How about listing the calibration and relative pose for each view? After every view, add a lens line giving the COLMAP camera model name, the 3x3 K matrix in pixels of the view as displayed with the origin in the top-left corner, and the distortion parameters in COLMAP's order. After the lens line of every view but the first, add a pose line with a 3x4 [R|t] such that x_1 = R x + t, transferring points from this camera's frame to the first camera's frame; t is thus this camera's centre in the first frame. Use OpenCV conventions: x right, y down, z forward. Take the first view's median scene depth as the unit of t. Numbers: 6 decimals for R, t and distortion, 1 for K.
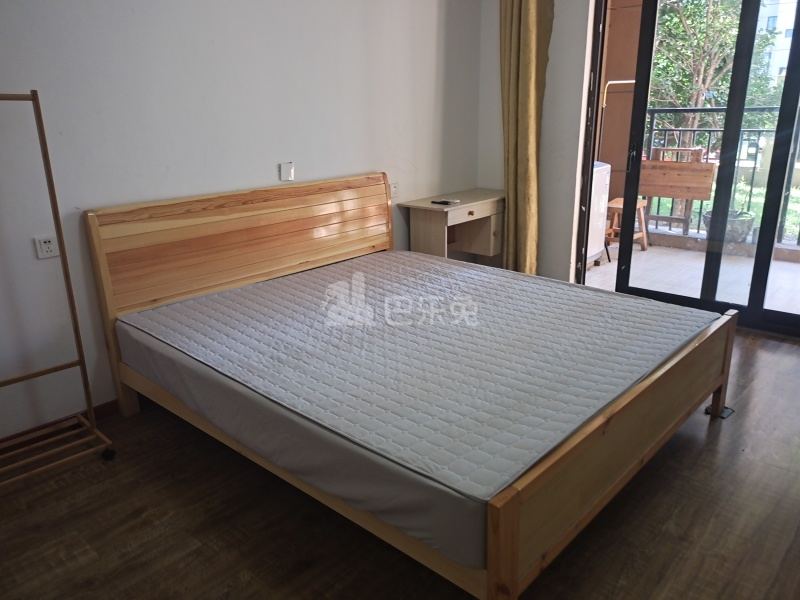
lens RADIAL K [[605.1, 0, 400.7], [0, 605.1, 300.8], [0, 0, 1]] dist [0.034407, -0.025675]
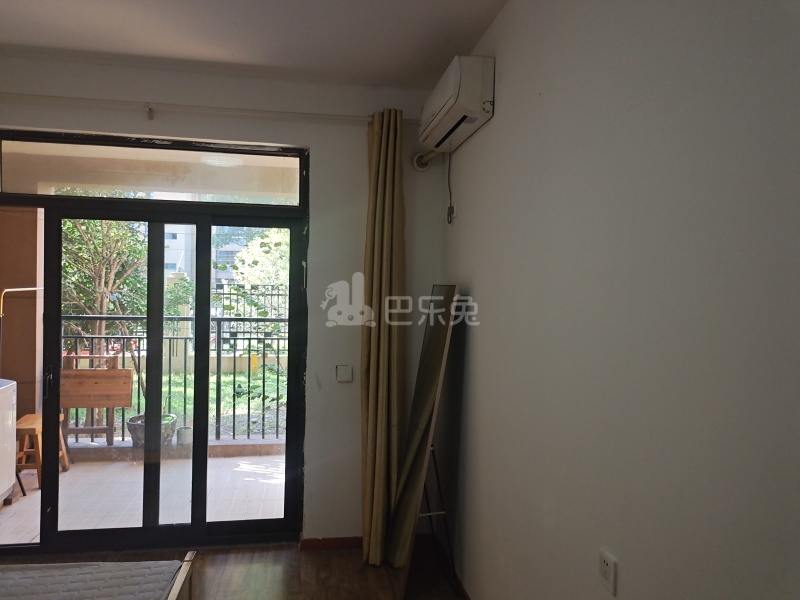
lens RADIAL K [[609.9, 0, 404.6], [0, 609.9, 301.8], [0, 0, 1]] dist [0.013096, 0.000185]
pose [[0.614348, 0.017056, 0.788851, -0.001049], [0.209238, 0.960451, -0.183718, -0.062497], [-0.760786, 0.277925, 0.586483, 0.051232]]
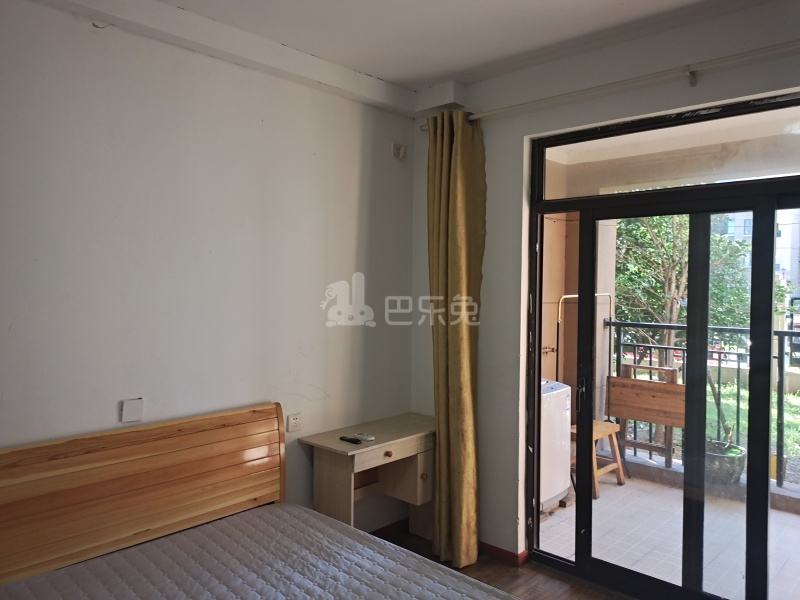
lens RADIAL K [[605.1, 0, 403.1], [0, 605.1, 299.0], [0, 0, 1]] dist [0.034407, -0.025675]
pose [[0.999540, 0.030036, -0.004133, 0.113057], [-0.029981, 0.958885, -0.282206, -0.098166], [-0.004513, 0.282200, 0.959345, 0.144301]]
